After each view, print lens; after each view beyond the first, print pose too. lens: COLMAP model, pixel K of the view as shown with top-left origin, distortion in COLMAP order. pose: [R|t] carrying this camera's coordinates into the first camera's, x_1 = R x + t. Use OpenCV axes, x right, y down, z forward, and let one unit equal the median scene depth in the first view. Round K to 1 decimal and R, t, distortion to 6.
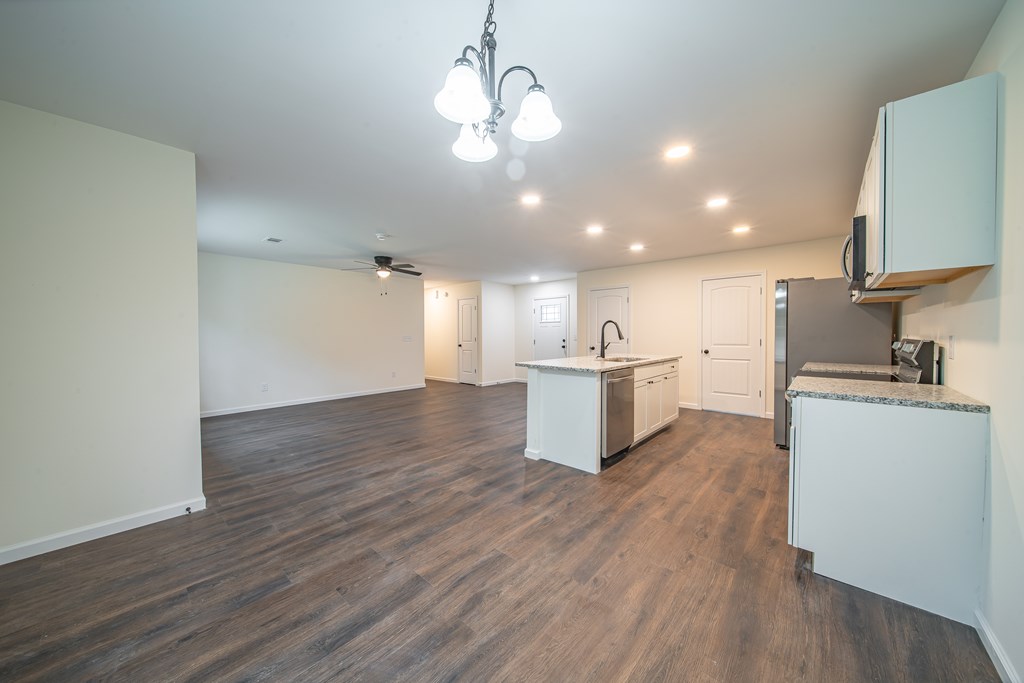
lens RADIAL K [[357.4, 0, 506.6], [0, 357.4, 341.4], [0, 0, 1]] dist [0.000879, 0.000100]
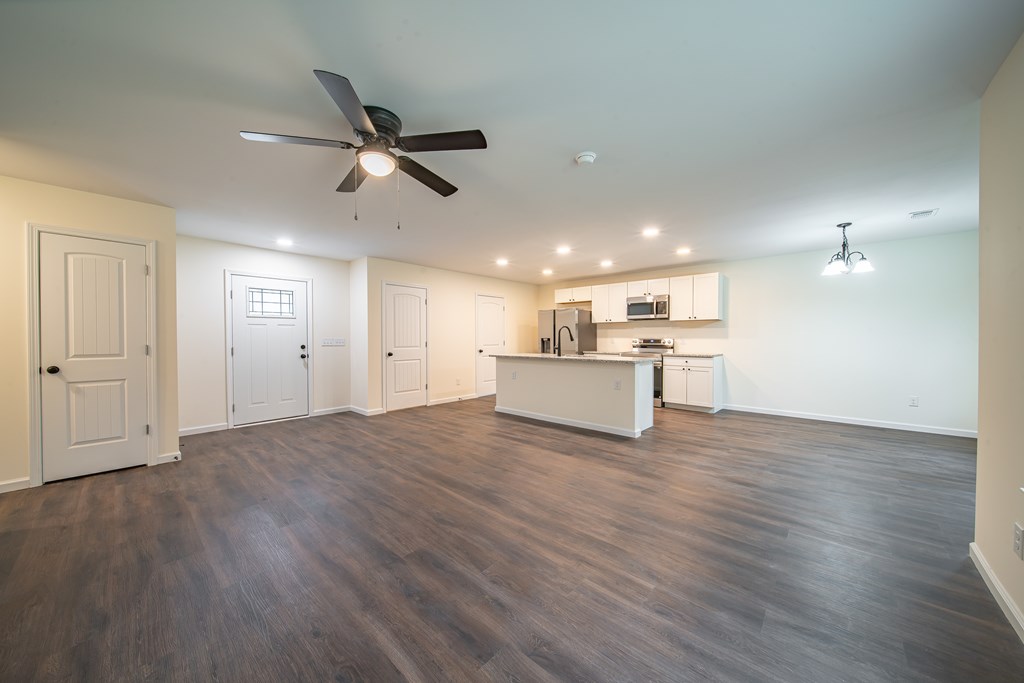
lens RADIAL K [[357.4, 0, 506.6], [0, 357.4, 341.4], [0, 0, 1]] dist [0.000879, 0.000100]
pose [[-0.003221, -0.005769, 0.999978, -0.745358], [0.023185, 0.999714, 0.005842, -0.011836], [-0.999726, 0.023203, -0.003086, 0.929457]]
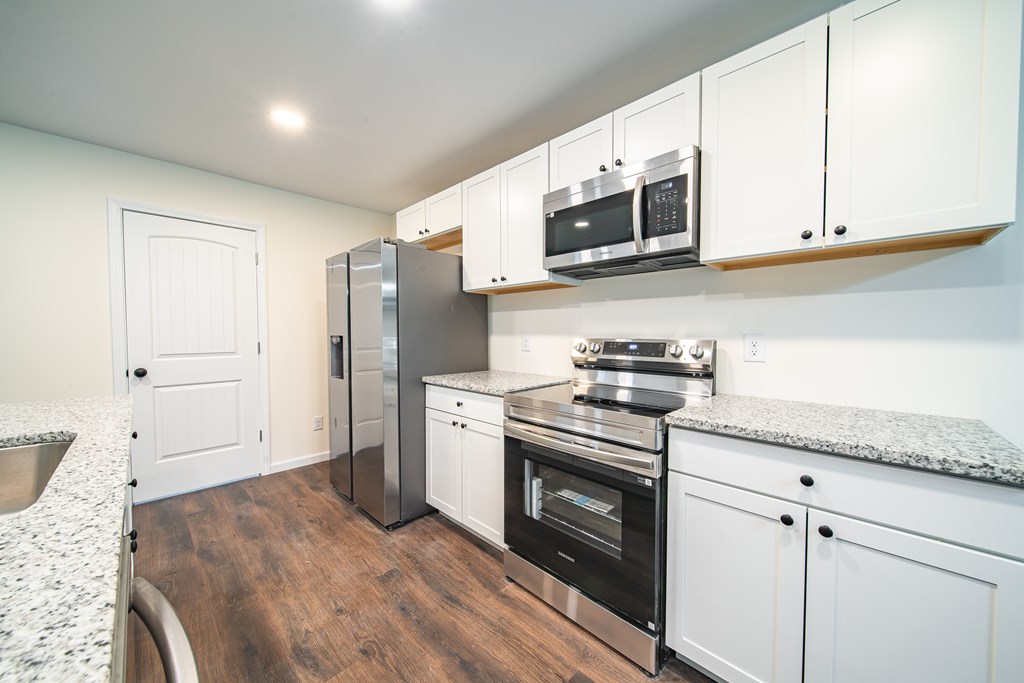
lens RADIAL K [[357.4, 0, 506.6], [0, 357.4, 341.4], [0, 0, 1]] dist [0.000879, 0.000100]
pose [[0.049642, -0.016693, 0.998628, 0.134749], [0.021753, 0.999641, 0.015629, -0.008174], [-0.998530, 0.020947, 0.049987, 0.529814]]
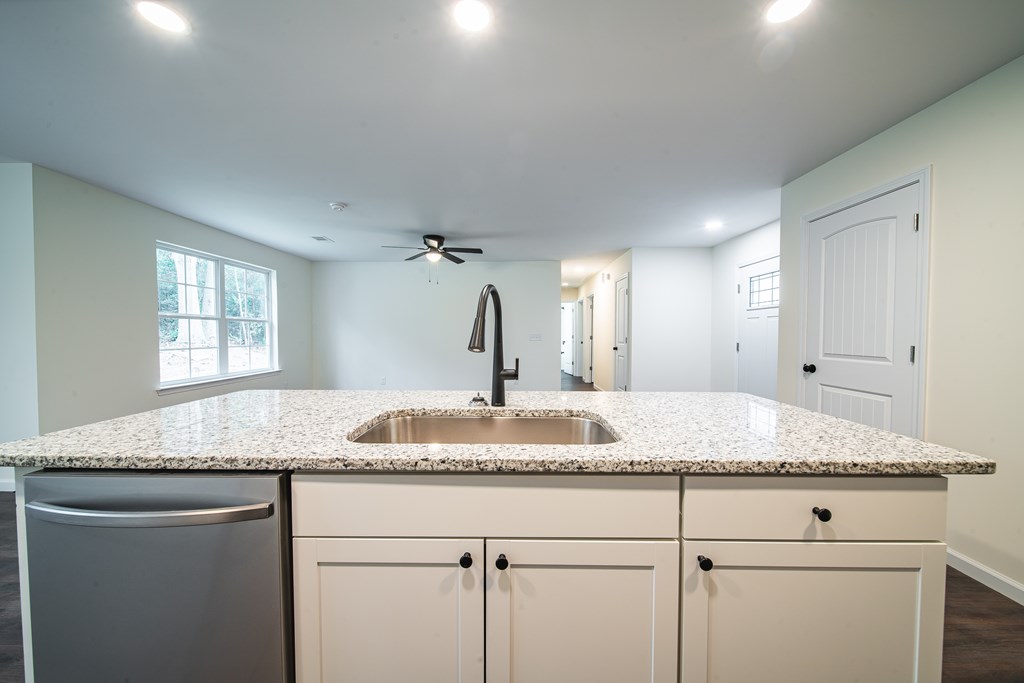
lens RADIAL K [[357.4, 0, 506.6], [0, 357.4, 341.4], [0, 0, 1]] dist [0.000879, 0.000100]
pose [[0.651995, 0.023848, -0.757848, 0.406533], [-0.015463, 0.999716, 0.018156, -0.018475], [0.758066, -0.000119, 0.652178, 0.631747]]
